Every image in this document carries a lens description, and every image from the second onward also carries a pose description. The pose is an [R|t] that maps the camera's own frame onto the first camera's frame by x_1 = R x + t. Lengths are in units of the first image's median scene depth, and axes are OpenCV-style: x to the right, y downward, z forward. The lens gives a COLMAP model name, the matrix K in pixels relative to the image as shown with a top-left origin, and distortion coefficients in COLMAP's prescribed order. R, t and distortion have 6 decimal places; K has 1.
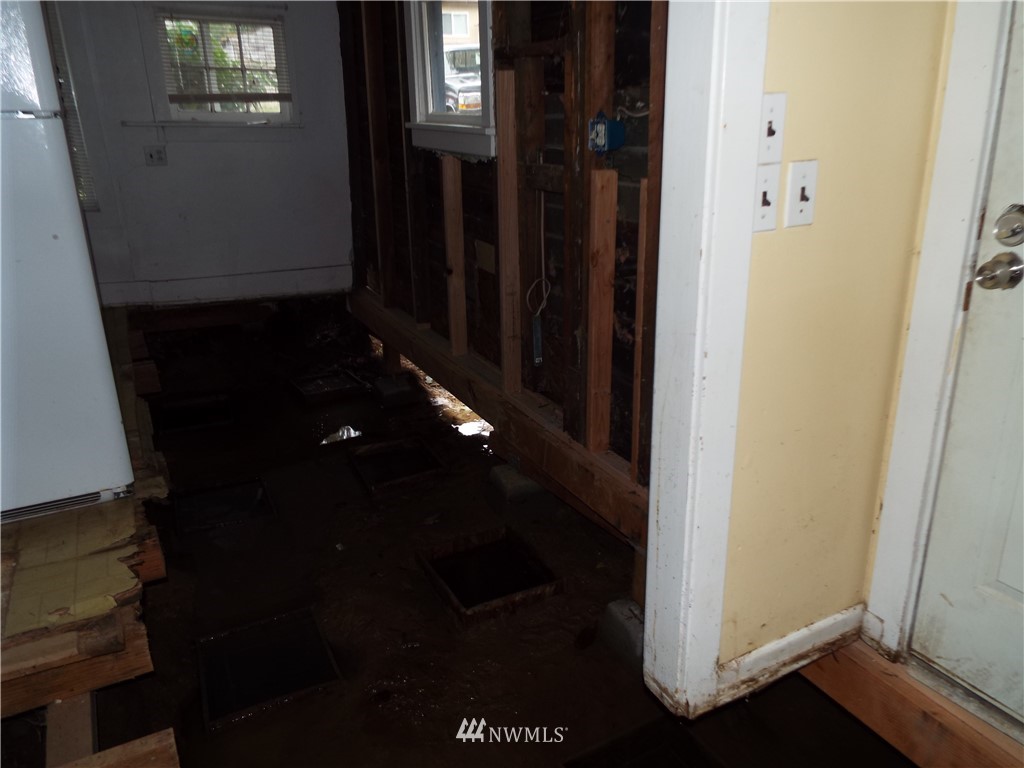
lens RADIAL K [[748.0, 0, 513.9], [0, 748.0, 370.7], [0, 0, 1]] dist [-0.013595, 0.057637]
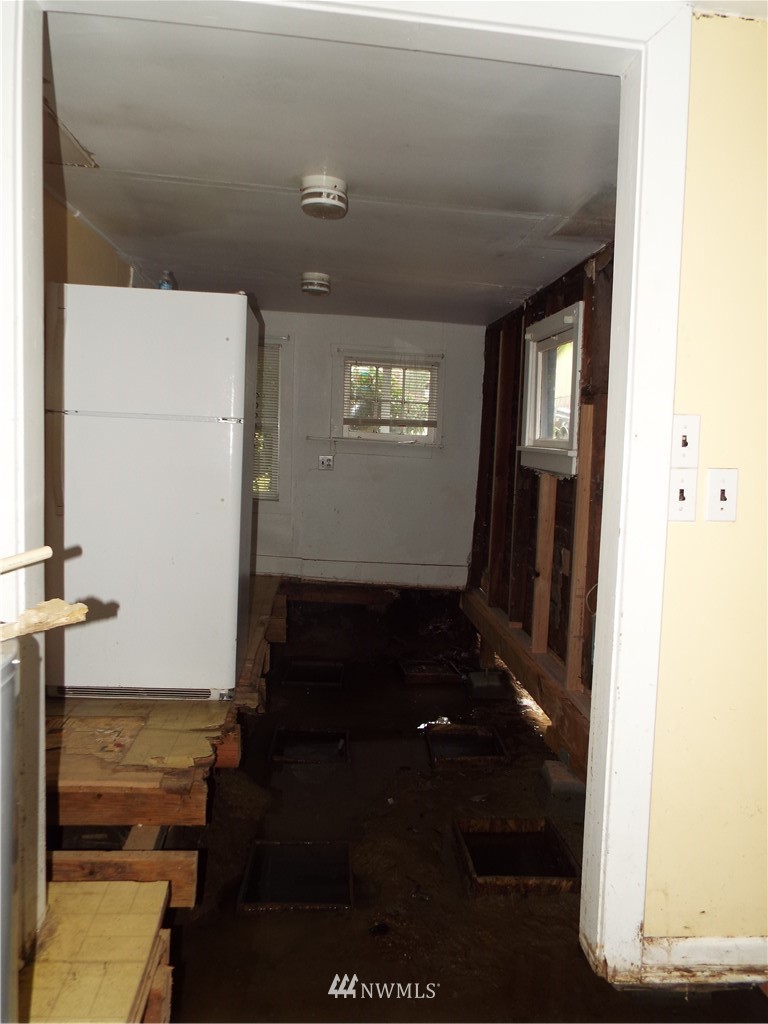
lens RADIAL K [[751.7, 0, 384.4], [0, 751.7, 497.4], [0, 0, 1]] dist [0.000872, 0.161869]
pose [[0.918388, 0.071362, -0.389192, 0.161866], [-0.171476, 0.958218, -0.228939, 0.062847], [0.356593, 0.276992, 0.892254, -0.126007]]
